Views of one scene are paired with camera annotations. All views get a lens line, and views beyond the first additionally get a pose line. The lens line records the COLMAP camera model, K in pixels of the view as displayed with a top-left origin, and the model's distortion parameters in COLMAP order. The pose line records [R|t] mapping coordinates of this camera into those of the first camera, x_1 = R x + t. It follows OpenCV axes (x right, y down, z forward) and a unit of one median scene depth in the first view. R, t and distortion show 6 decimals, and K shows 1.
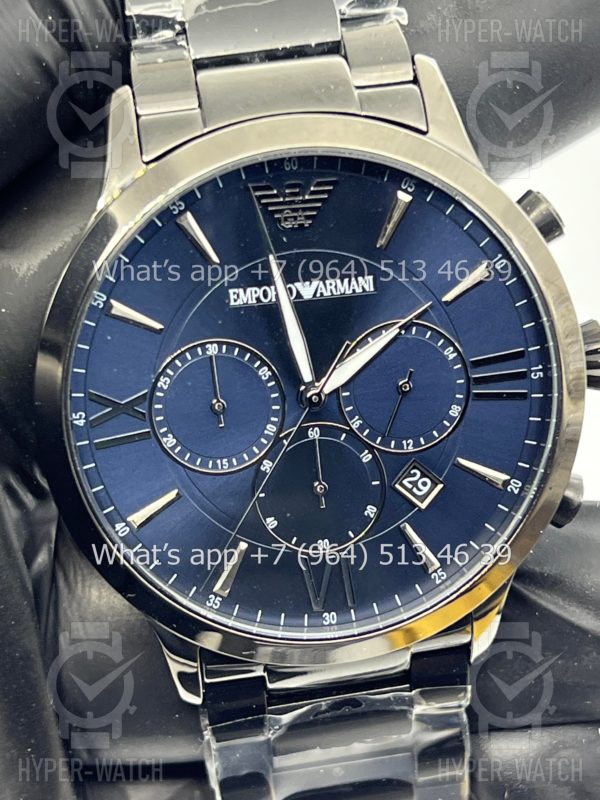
lens RADIAL K [[1936.0, 0, 303.4], [0, 1936.0, 403.7], [0, 0, 1]] dist [0.450794, 0.000000]
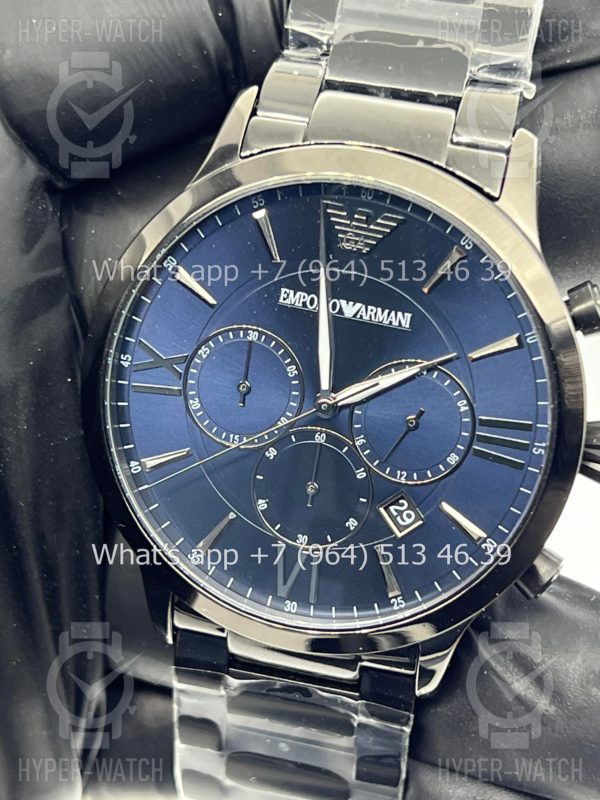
lens RADIAL K [[1936.0, 0, 303.9], [0, 1936.0, 414.0], [0, 0, 1]] dist [0.450794, 0.000000]
pose [[0.916014, 0.301770, -0.264296, 0.279883], [-0.302081, 0.952422, 0.040491, -0.038689], [0.263941, 0.042749, 0.963591, -0.047186]]
